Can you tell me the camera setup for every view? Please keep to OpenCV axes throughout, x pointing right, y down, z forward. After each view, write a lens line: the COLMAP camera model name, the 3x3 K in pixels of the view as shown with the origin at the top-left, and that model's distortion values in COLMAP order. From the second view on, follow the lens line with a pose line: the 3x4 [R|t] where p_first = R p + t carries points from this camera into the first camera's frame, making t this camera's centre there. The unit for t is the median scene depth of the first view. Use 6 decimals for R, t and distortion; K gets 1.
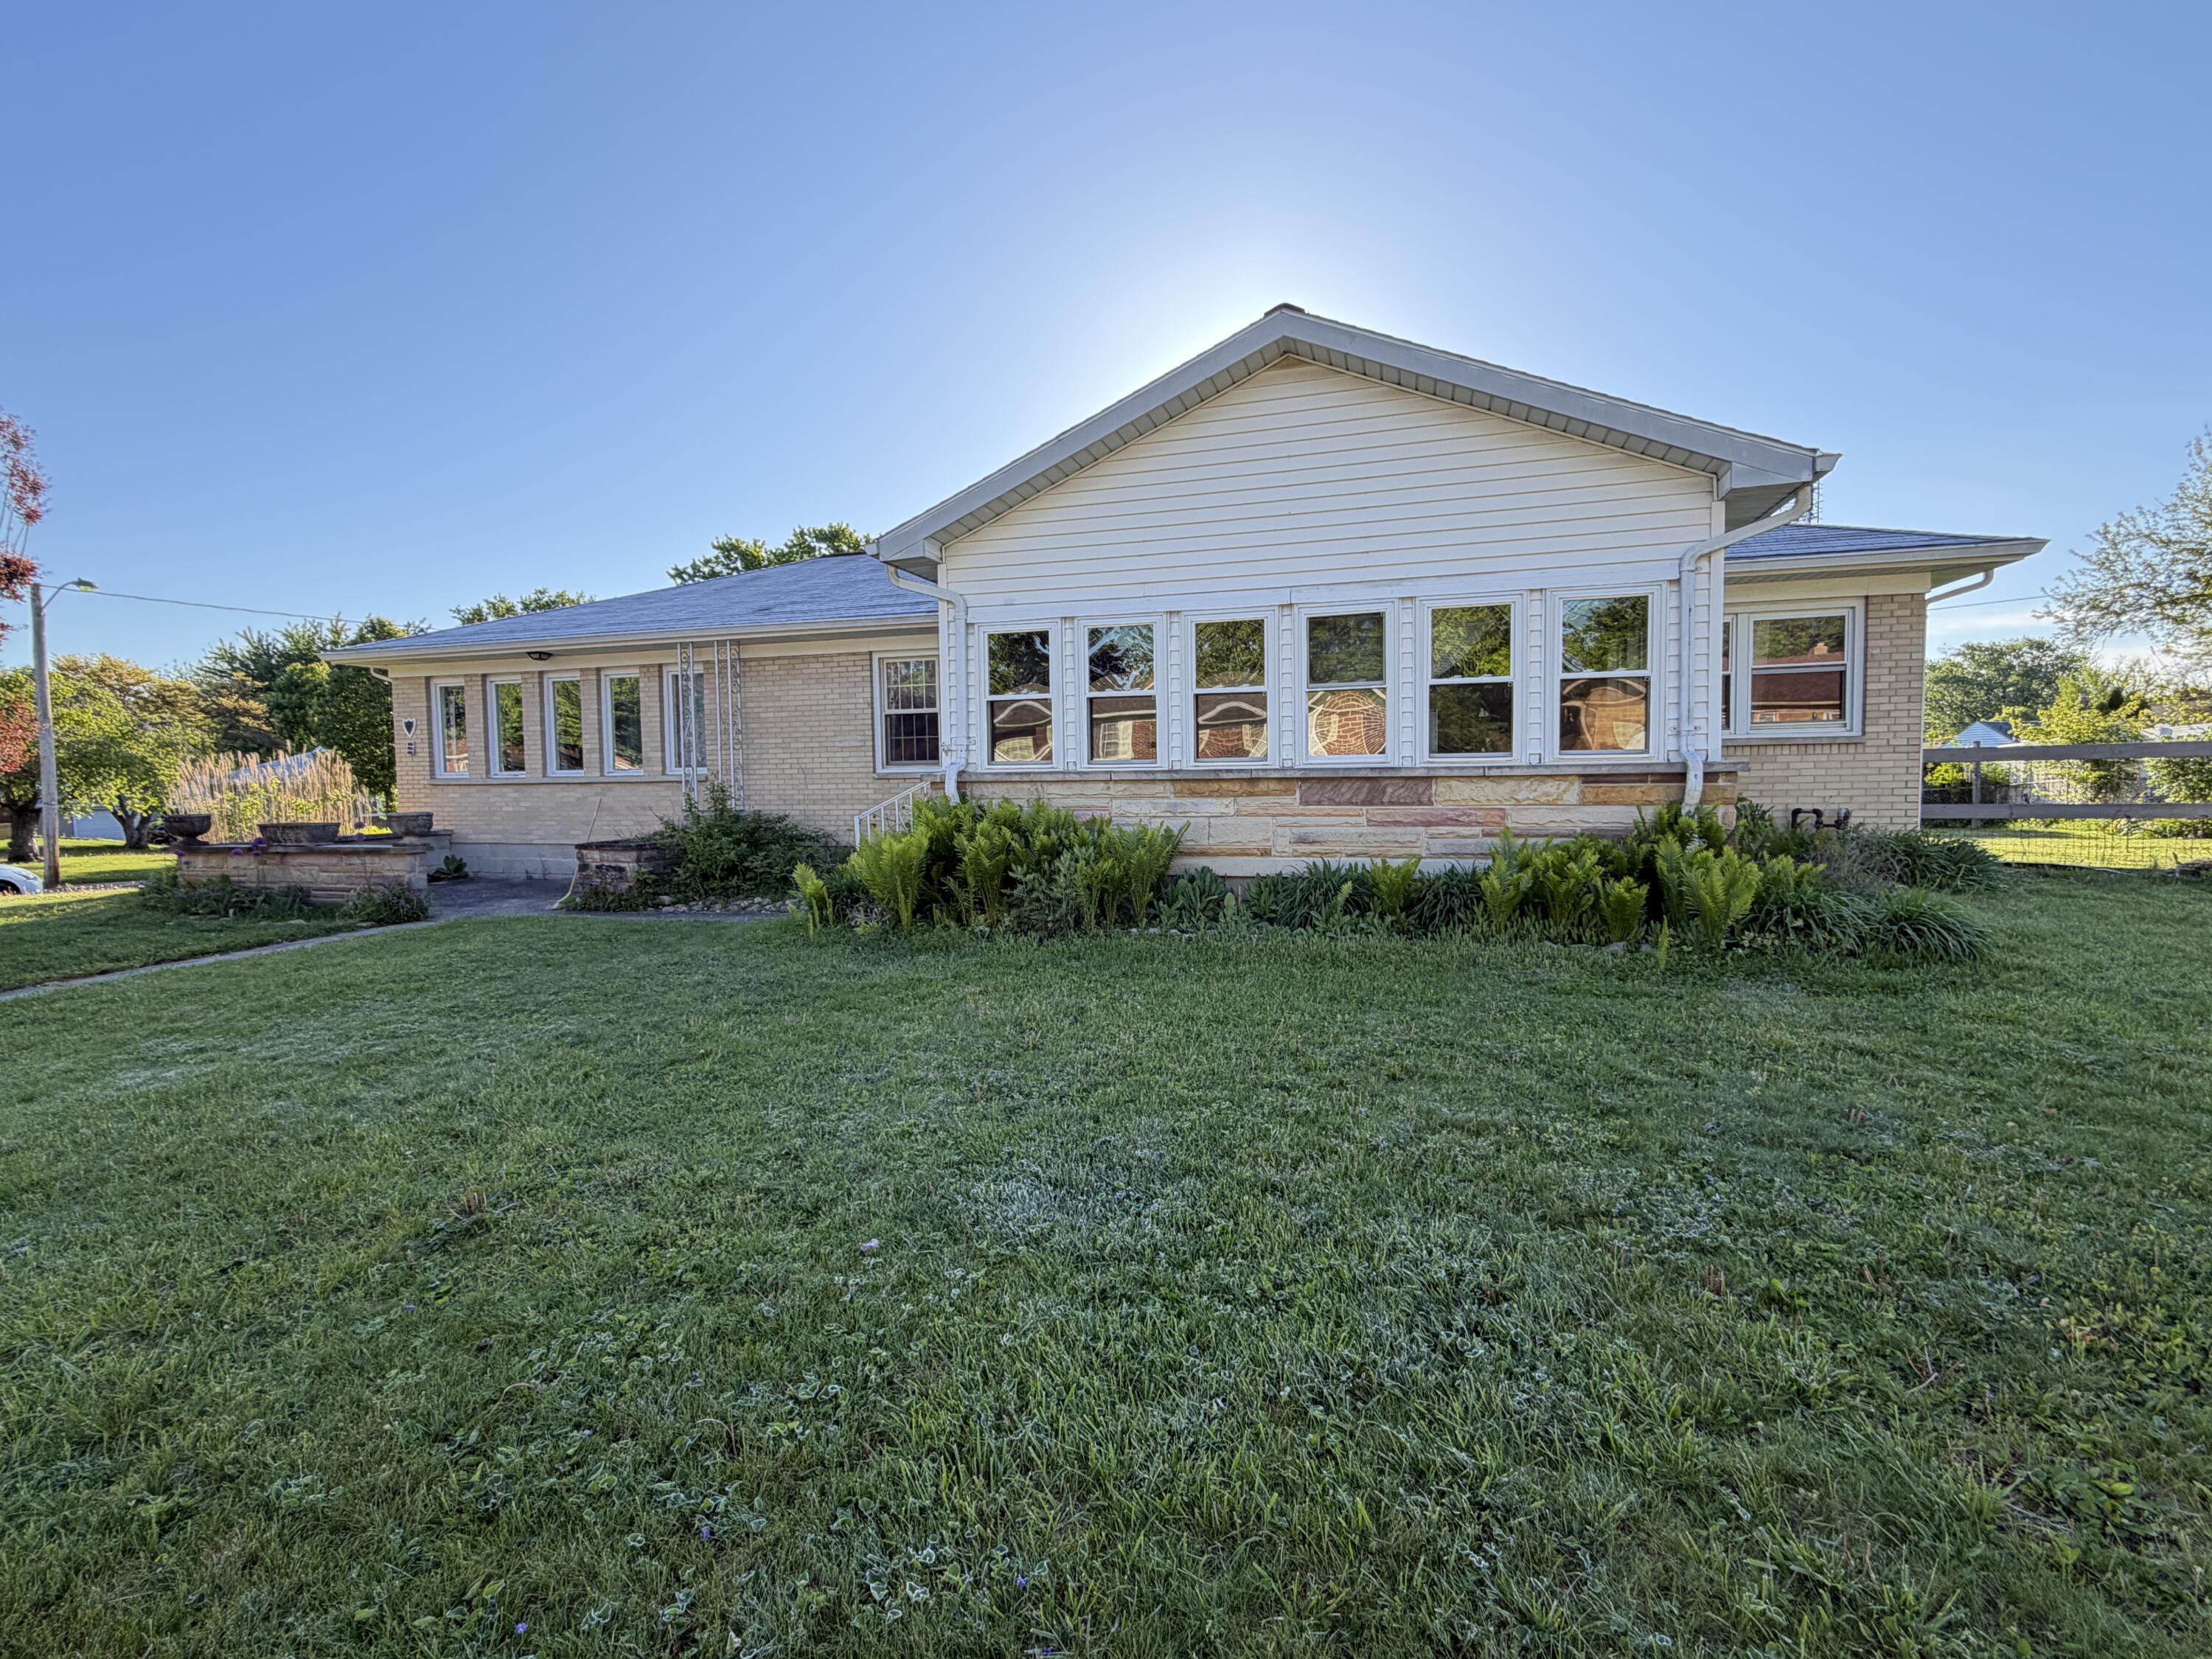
lens RADIAL K [[1020.5, 0, 1106.0], [0, 1020.5, 829.5], [0, 0, 1]] dist [0.001491, 0.000079]
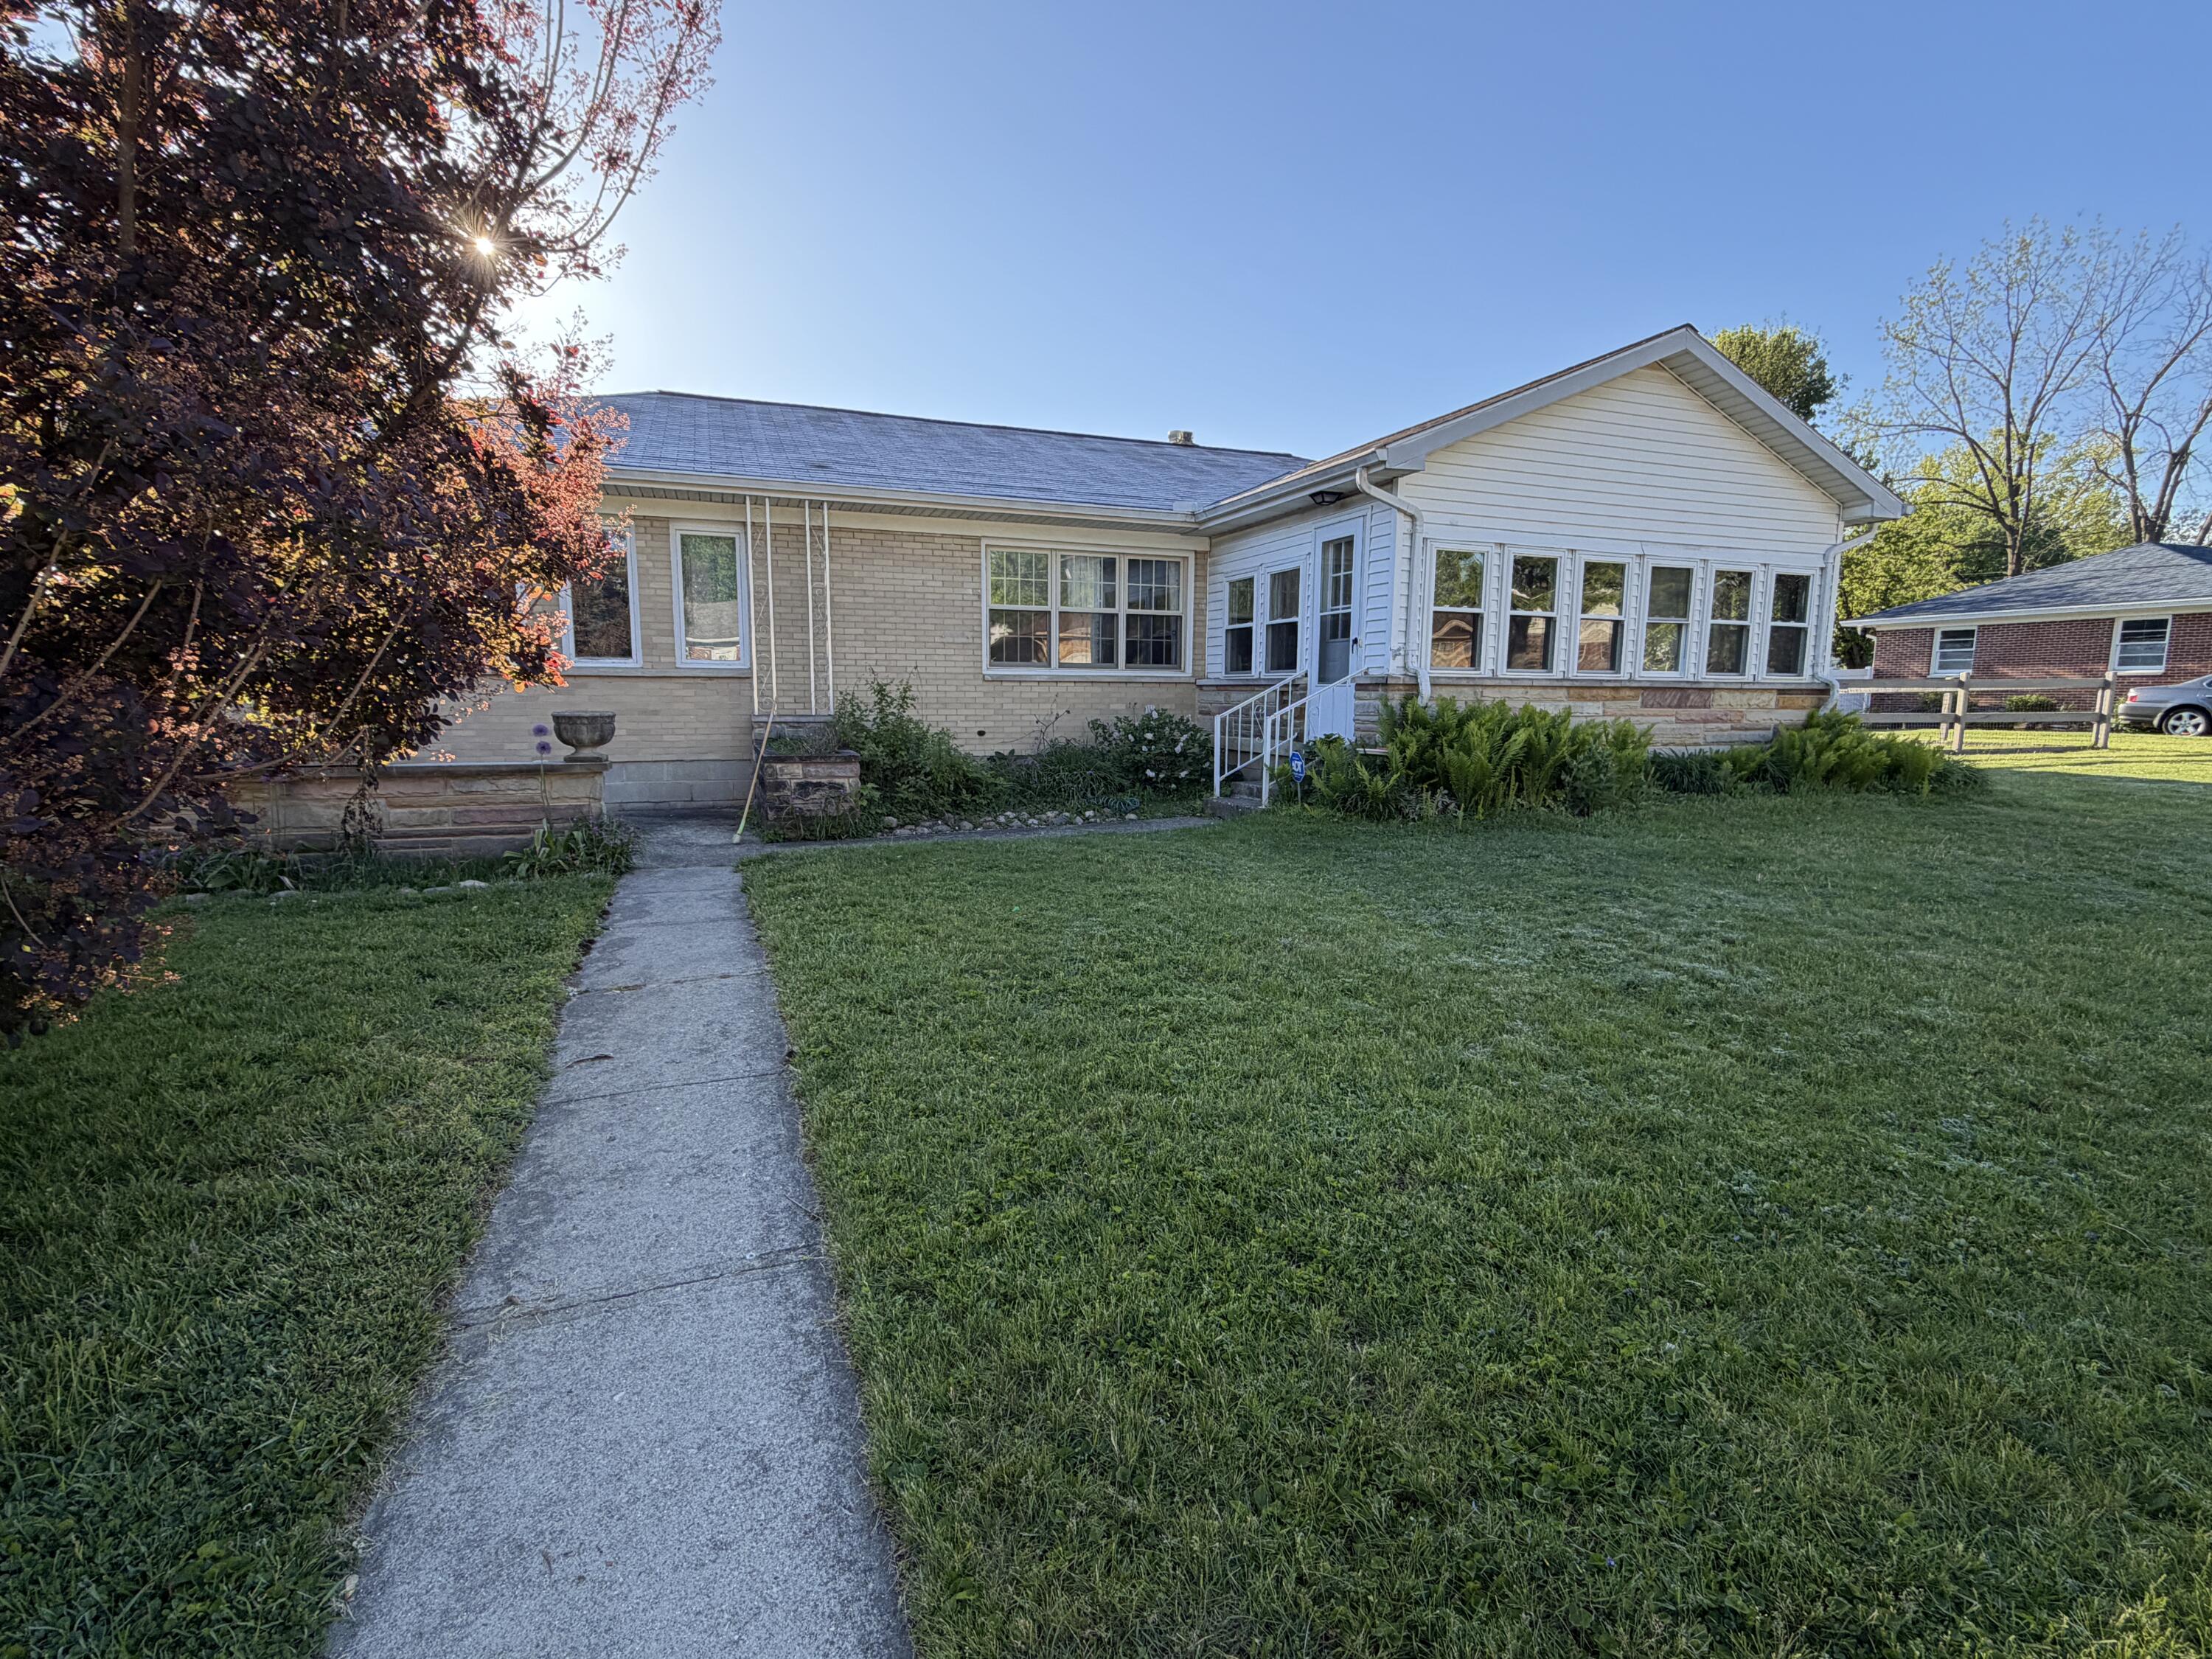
lens RADIAL K [[1020.5, 0, 1106.0], [0, 1020.5, 829.5], [0, 0, 1]] dist [0.001491, 0.000079]
pose [[0.784208, -0.062212, 0.617371, -1.183324], [0.014930, 0.996565, 0.081459, 0.015619], [-0.620318, -0.054664, 0.782443, 0.370320]]
